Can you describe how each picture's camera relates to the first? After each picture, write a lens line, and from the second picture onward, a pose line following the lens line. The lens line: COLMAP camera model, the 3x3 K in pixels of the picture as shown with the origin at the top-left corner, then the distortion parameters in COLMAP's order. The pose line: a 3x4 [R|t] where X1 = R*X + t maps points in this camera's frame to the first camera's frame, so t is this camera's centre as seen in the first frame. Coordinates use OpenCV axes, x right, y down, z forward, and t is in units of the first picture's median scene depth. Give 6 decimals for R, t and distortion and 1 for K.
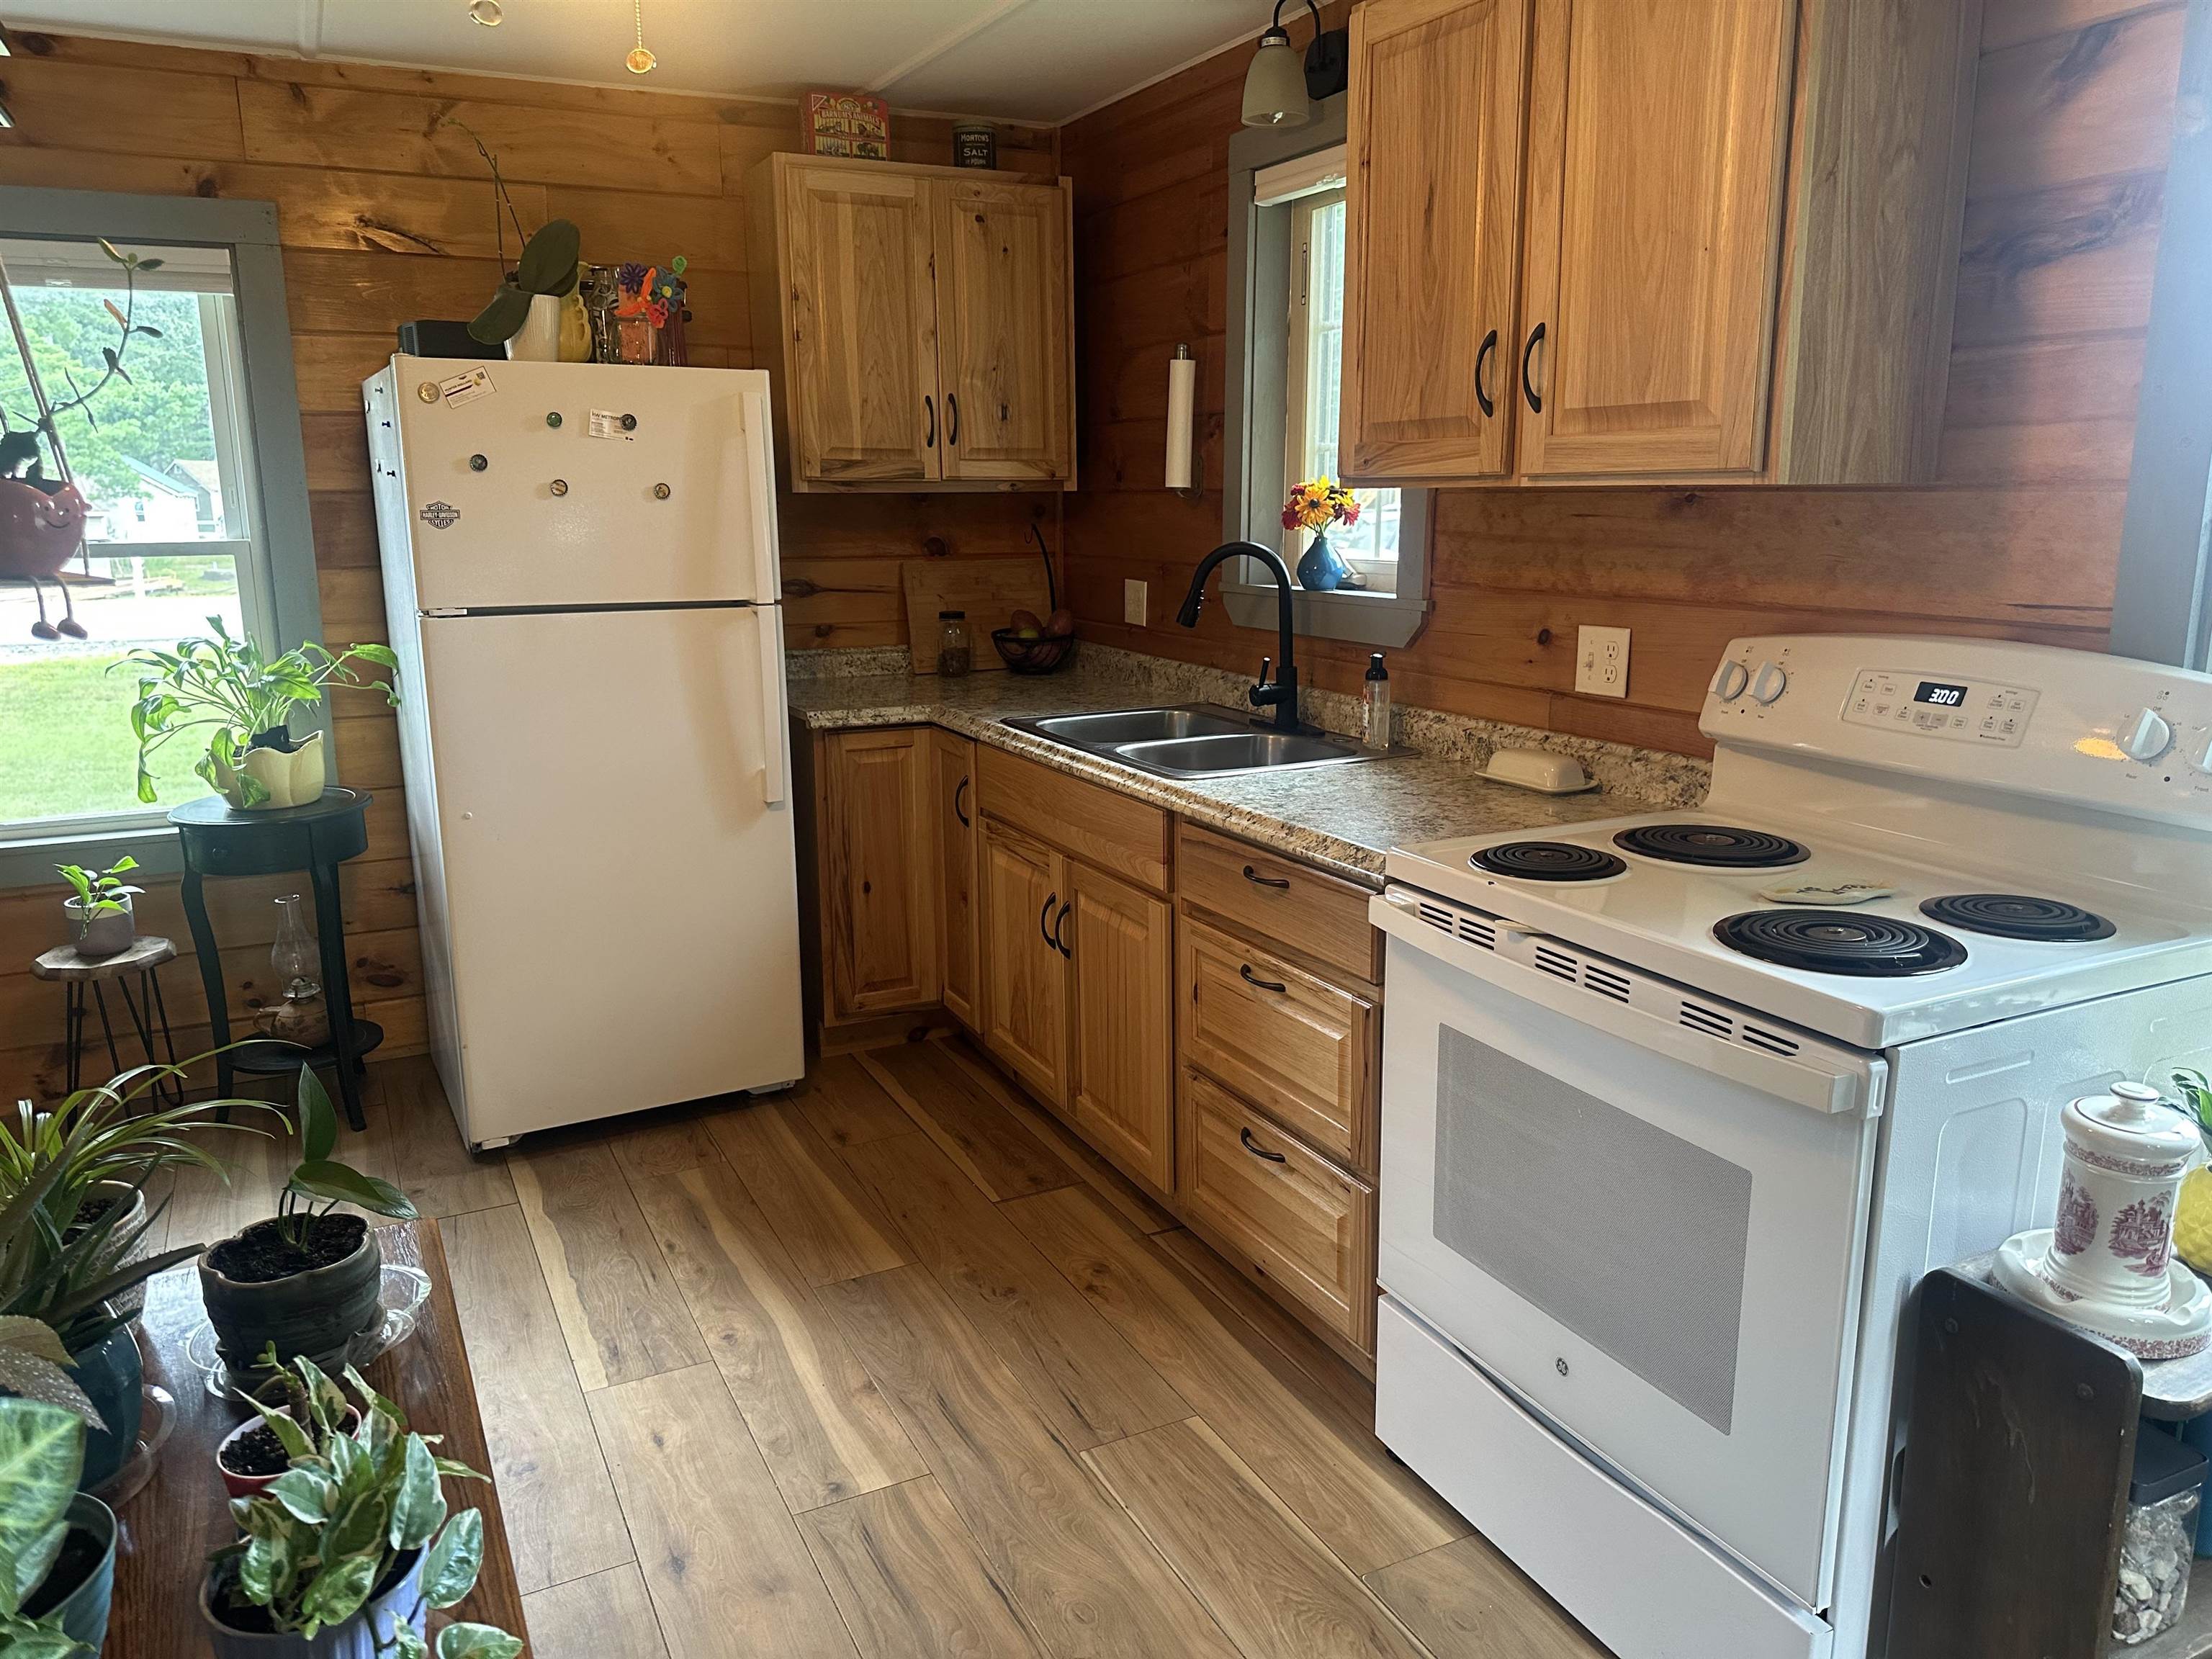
lens RADIAL K [[1575.3, 0, 1106.0], [0, 1575.3, 829.5], [0, 0, 1]] dist [0.096625, -0.149608]
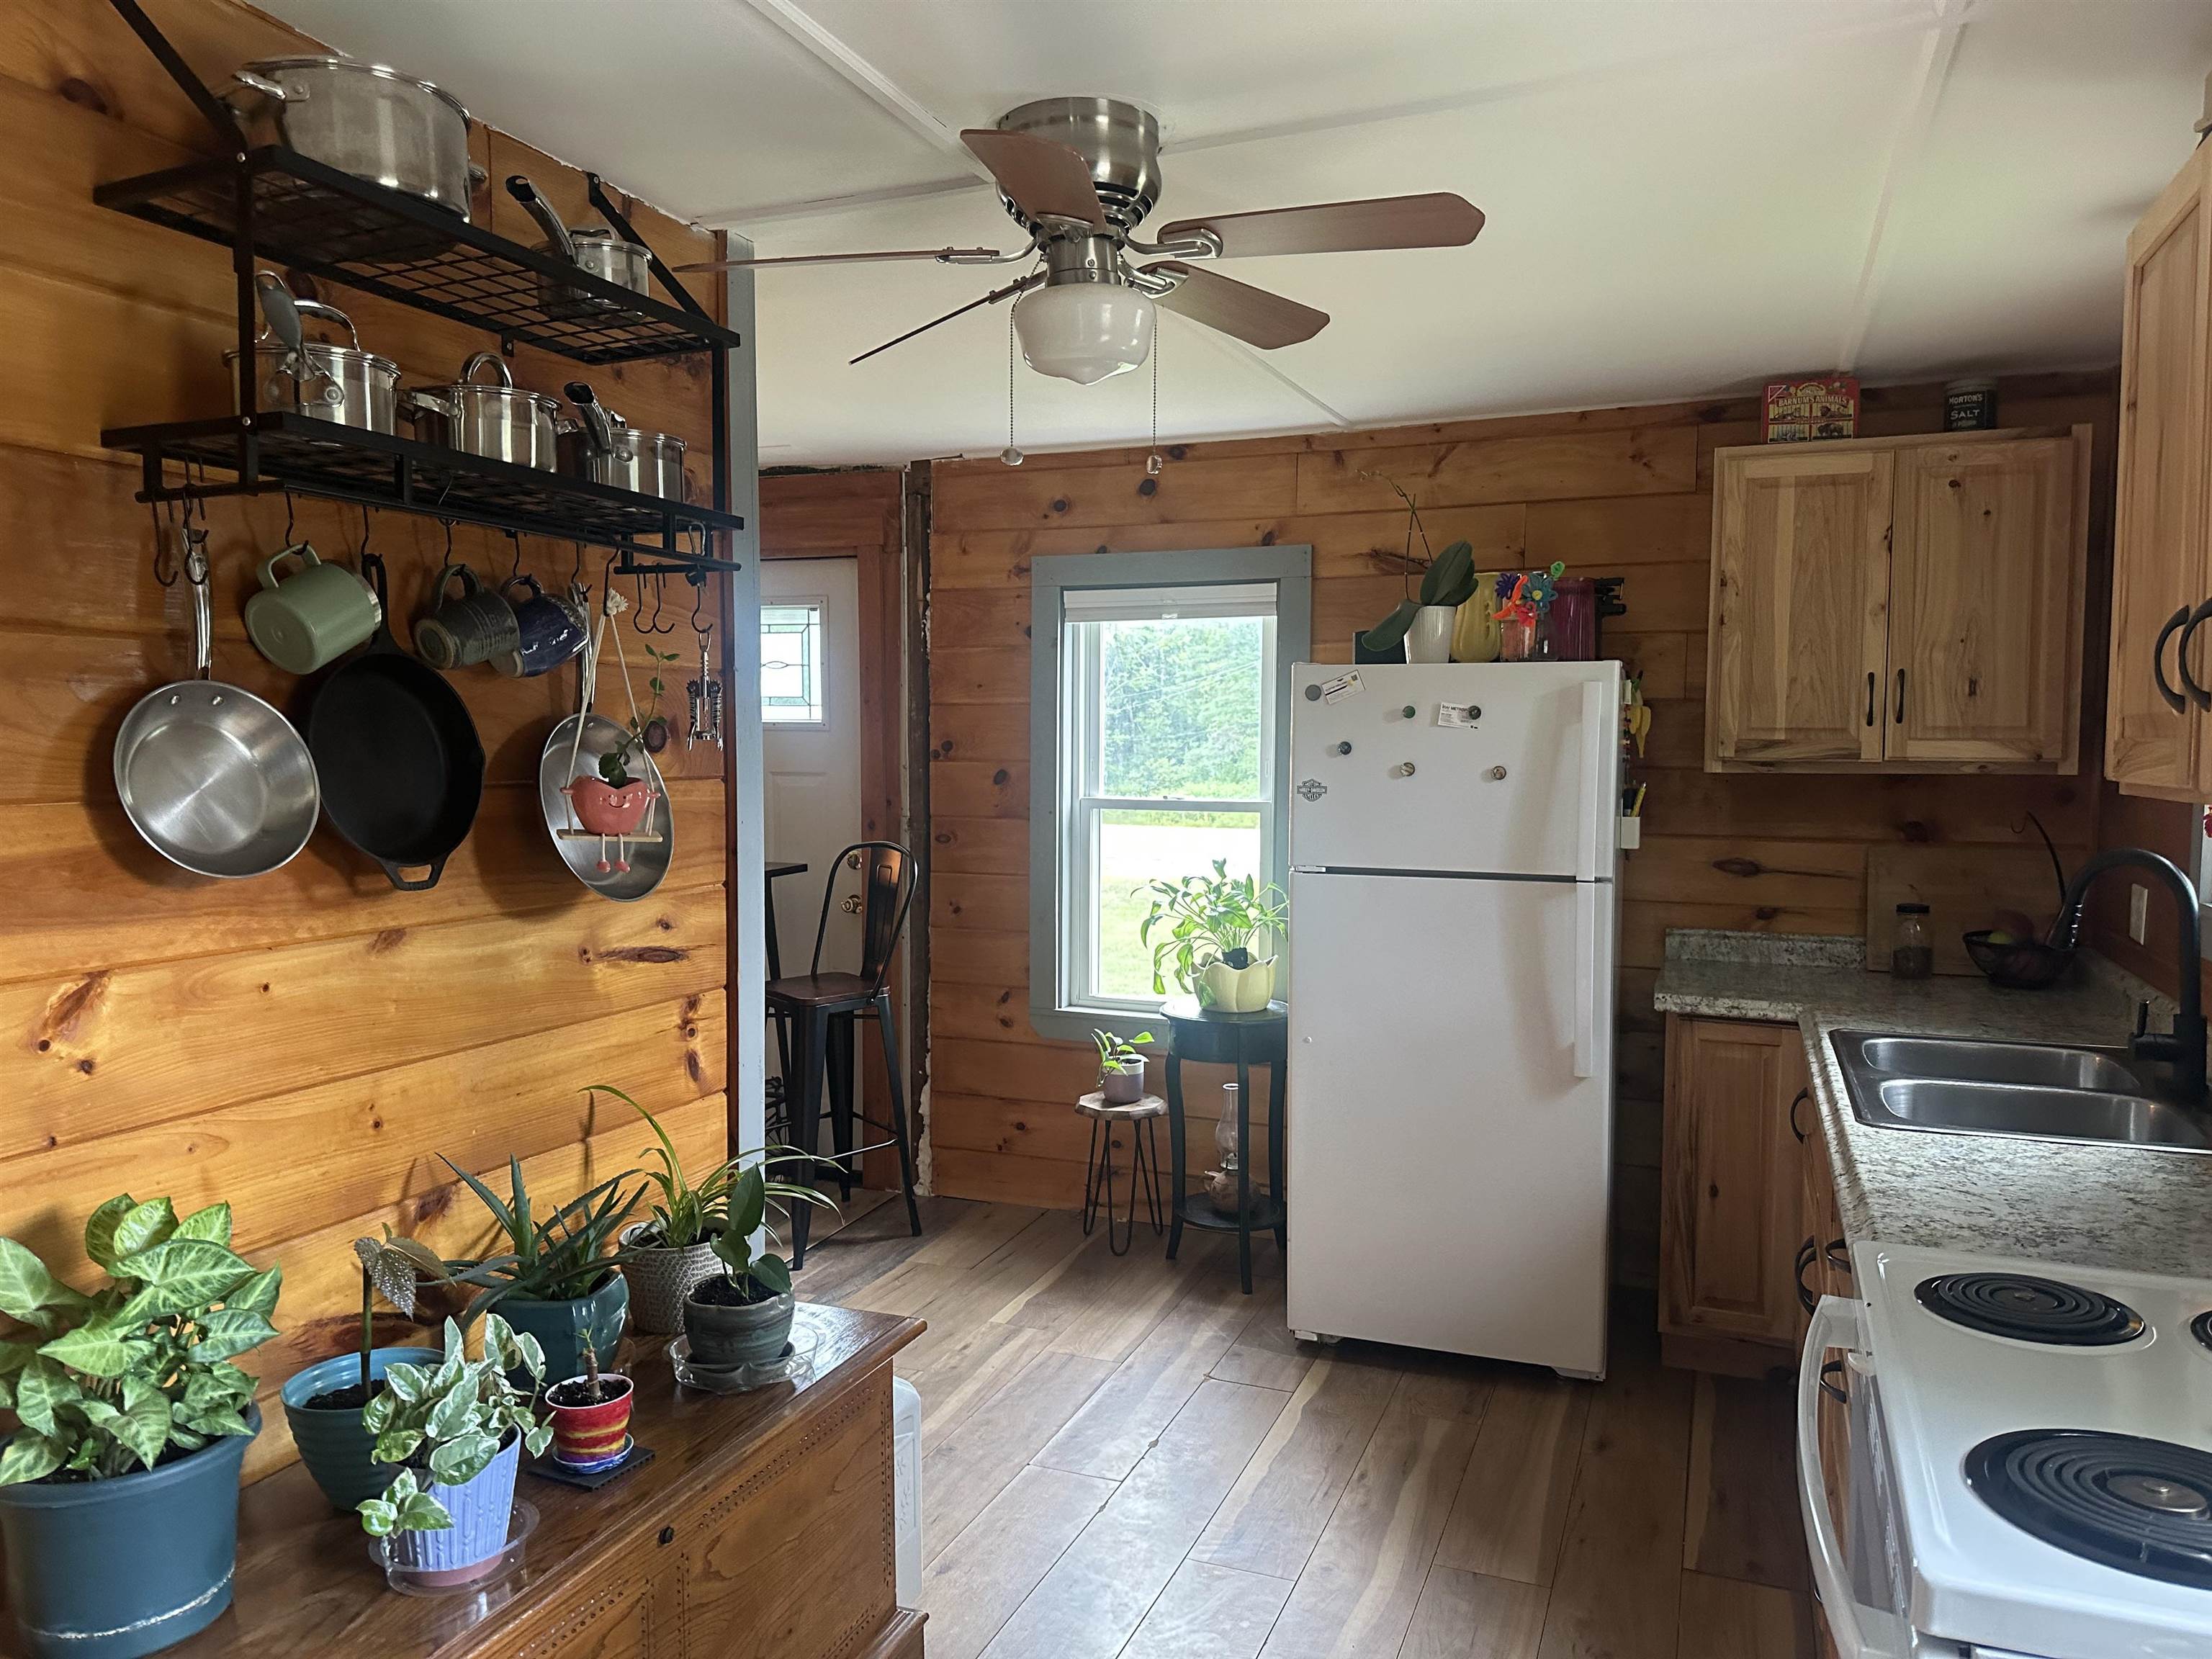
lens RADIAL K [[1544.4, 0, 1063.9], [0, 1544.4, 818.7], [0, 0, 1]] dist [0.133481, -0.273176]
pose [[0.640185, 0.046105, -0.766836, 0.303873], [-0.168016, 0.982434, -0.081199, -0.039198], [0.749623, 0.180823, 0.636686, 0.089731]]
